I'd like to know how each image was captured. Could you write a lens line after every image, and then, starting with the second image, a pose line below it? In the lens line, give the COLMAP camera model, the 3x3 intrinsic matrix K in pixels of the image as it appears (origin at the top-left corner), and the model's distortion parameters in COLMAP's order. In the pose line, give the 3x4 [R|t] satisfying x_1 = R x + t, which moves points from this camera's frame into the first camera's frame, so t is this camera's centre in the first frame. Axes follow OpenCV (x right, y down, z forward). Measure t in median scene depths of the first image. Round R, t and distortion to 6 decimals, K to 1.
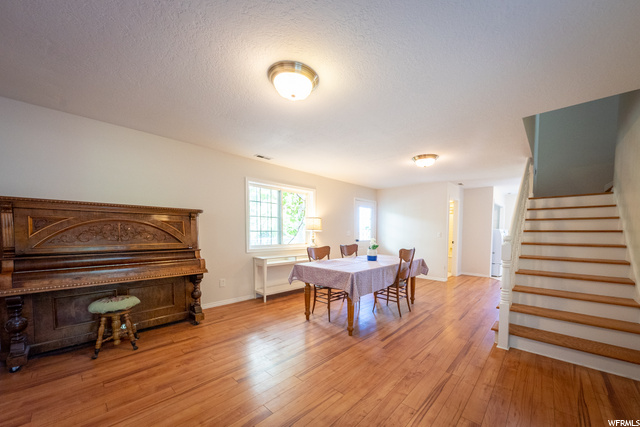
lens RADIAL K [[241.0, 0, 319.8], [0, 241.0, 238.0], [0, 0, 1]] dist [-0.000216, 0.000050]
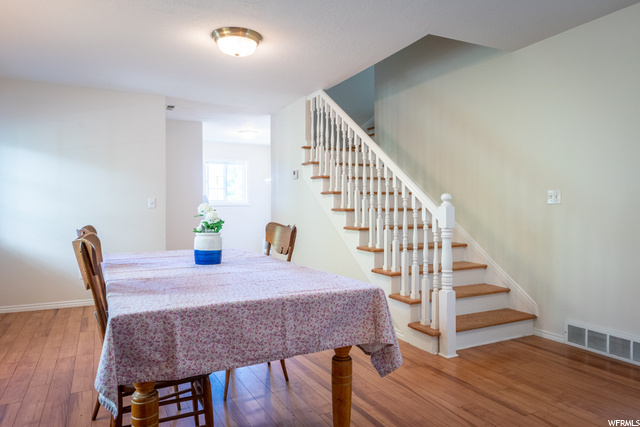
lens RADIAL K [[447.0, 0, 320.0], [0, 447.0, 213.5], [0, 0, 1]] dist [0.000014, 0.000231]
pose [[0.339096, -0.021217, 0.940512, -0.431281], [0.028135, 0.999527, 0.012404, 0.016550], [-0.940331, 0.022255, 0.339533, 0.683957]]
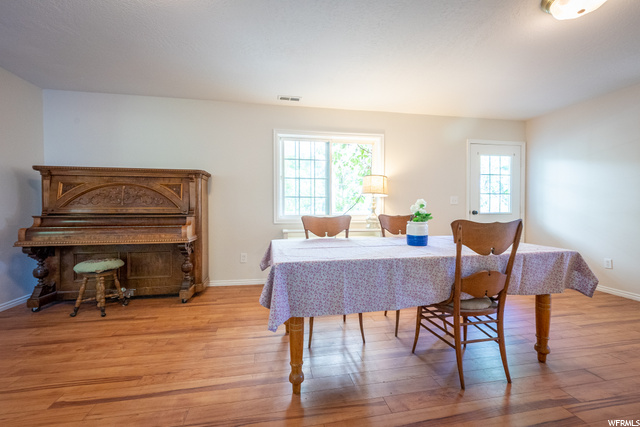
lens RADIAL K [[257.3, 0, 320.0], [0, 257.3, 213.5], [0, 0, 1]] dist [0.000716, -0.000064]
pose [[0.810888, 0.006819, -0.585162, 0.418347], [-0.013331, 0.999888, -0.006821, 0.041440], [0.585050, 0.013332, 0.810888, 0.536519]]
